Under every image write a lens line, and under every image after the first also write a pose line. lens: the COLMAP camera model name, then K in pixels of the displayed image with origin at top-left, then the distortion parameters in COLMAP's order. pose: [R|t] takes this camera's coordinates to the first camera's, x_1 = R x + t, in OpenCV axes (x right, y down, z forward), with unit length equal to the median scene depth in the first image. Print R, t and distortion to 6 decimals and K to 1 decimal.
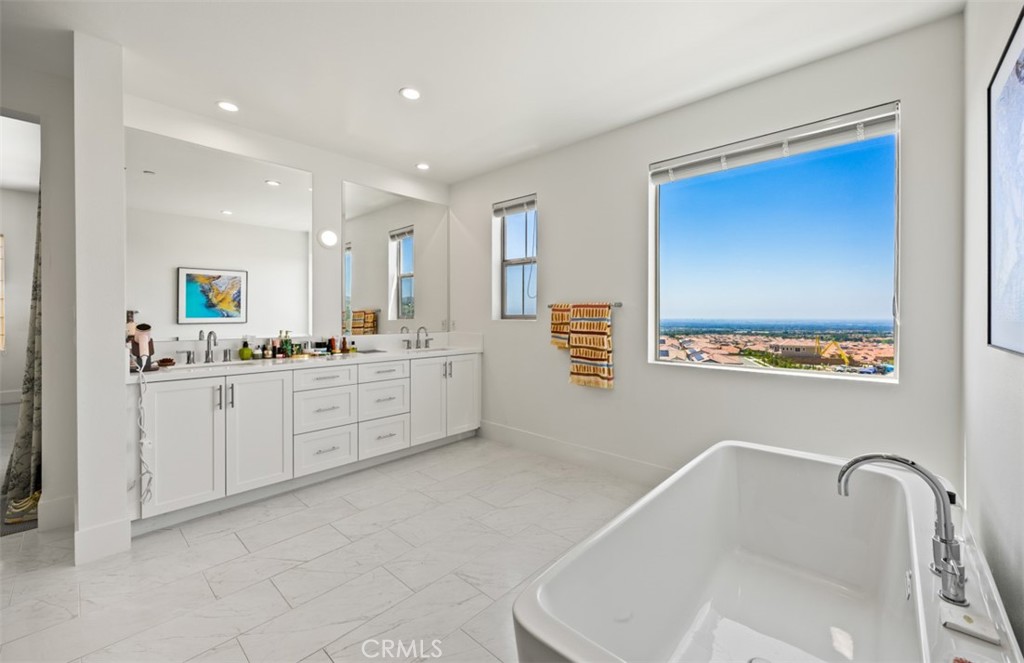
lens RADIAL K [[407.2, 0, 512.2], [0, 407.2, 322.9], [0, 0, 1]] dist [0.003920, 0.000917]
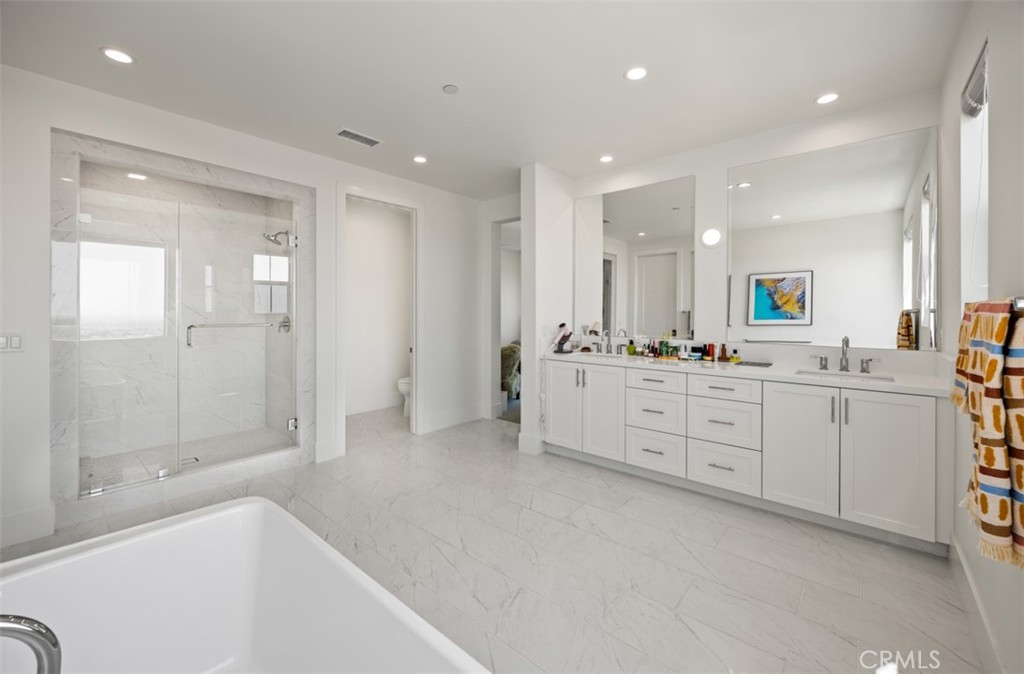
lens RADIAL K [[408.7, 0, 531.3], [0, 408.7, 314.7], [0, 0, 1]] dist [0.002586, 0.000135]
pose [[0.063458, 0.004543, -0.997974, 0.449803], [-0.022712, 0.999737, 0.003106, -0.021703], [0.997726, 0.022469, 0.063544, 0.513754]]
